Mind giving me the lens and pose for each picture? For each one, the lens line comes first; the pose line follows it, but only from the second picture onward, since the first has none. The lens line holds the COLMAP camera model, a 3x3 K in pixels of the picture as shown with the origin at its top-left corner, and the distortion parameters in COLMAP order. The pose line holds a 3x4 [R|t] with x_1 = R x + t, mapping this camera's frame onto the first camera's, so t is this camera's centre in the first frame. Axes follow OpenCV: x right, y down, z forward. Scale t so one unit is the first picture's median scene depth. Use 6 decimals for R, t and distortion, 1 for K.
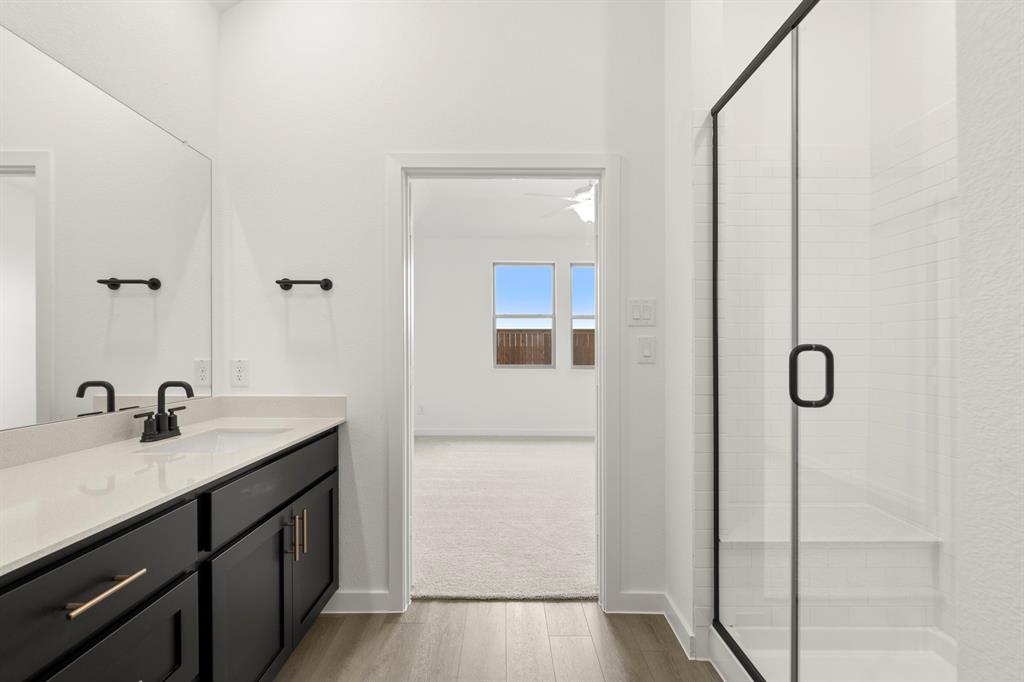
lens RADIAL K [[446.3, 0, 508.9], [0, 446.3, 346.5], [0, 0, 1]] dist [-0.001524, -0.000049]
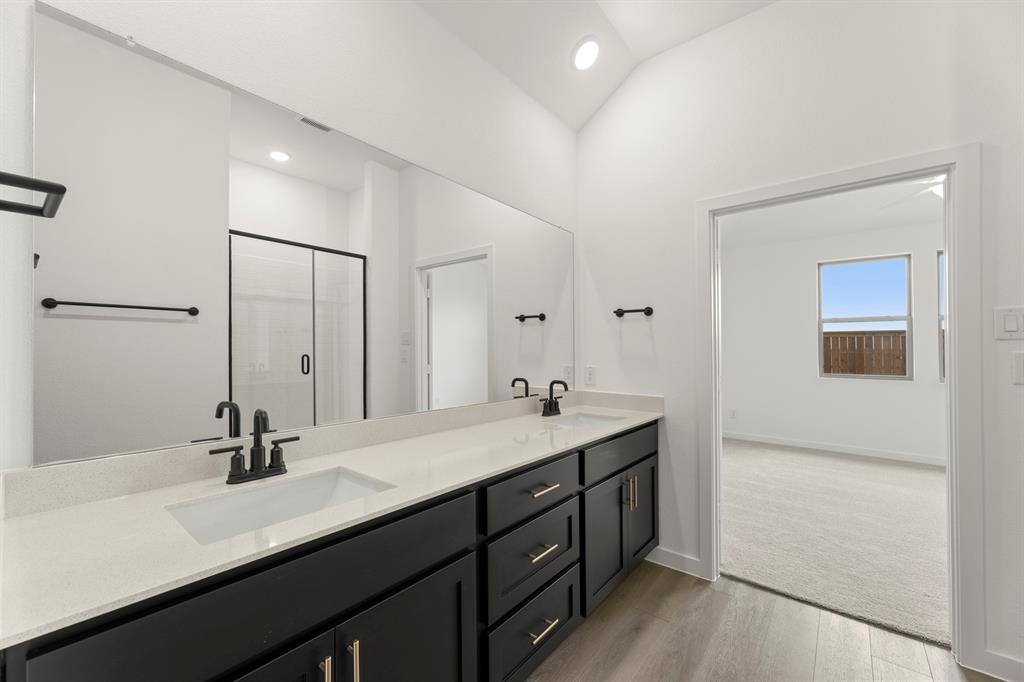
lens RADIAL K [[408.7, 0, 515.1], [0, 408.7, 343.4], [0, 0, 1]] dist [0.000764, 0.000083]
pose [[0.772168, -0.008449, -0.635362, 0.057528], [-0.000610, 0.999901, -0.014038, -0.028301], [0.635418, 0.011228, 0.772087, -0.195764]]
